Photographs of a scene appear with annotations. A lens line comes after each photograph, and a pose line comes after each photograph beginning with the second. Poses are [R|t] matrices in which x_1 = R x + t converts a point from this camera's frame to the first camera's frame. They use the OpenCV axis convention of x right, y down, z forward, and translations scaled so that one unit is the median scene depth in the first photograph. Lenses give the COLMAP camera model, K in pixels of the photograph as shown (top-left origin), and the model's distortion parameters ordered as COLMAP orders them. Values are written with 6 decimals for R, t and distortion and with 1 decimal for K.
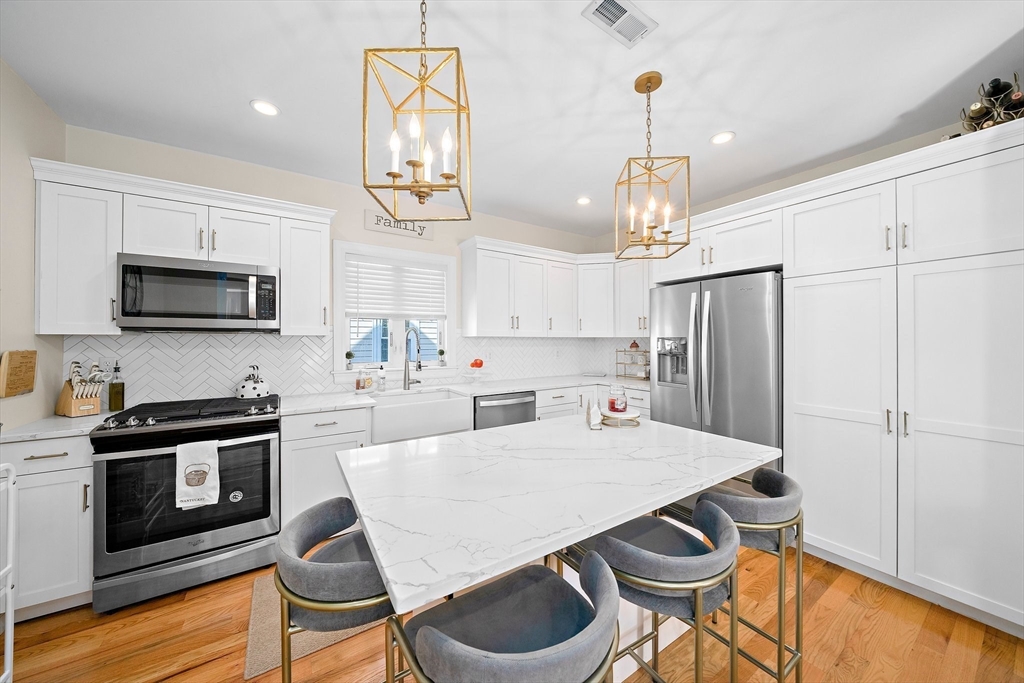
lens RADIAL K [[351.2, 0, 512.9], [0, 351.2, 339.2], [0, 0, 1]] dist [-0.010830, -0.000031]
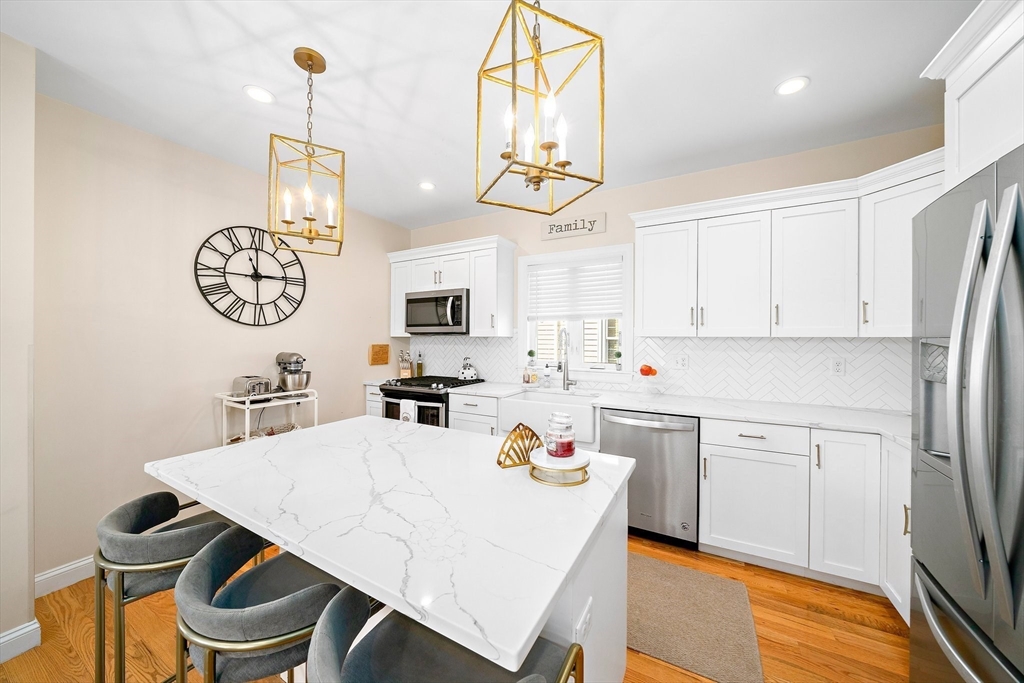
lens RADIAL K [[350.2, 0, 513.5], [0, 350.2, 339.5], [0, 0, 1]] dist [-0.002288, -0.000032]
pose [[0.466454, 0.002651, -0.884541, 0.710414], [-0.002452, 0.999996, 0.001704, -0.002588], [0.884542, 0.001374, 0.466458, 0.549775]]
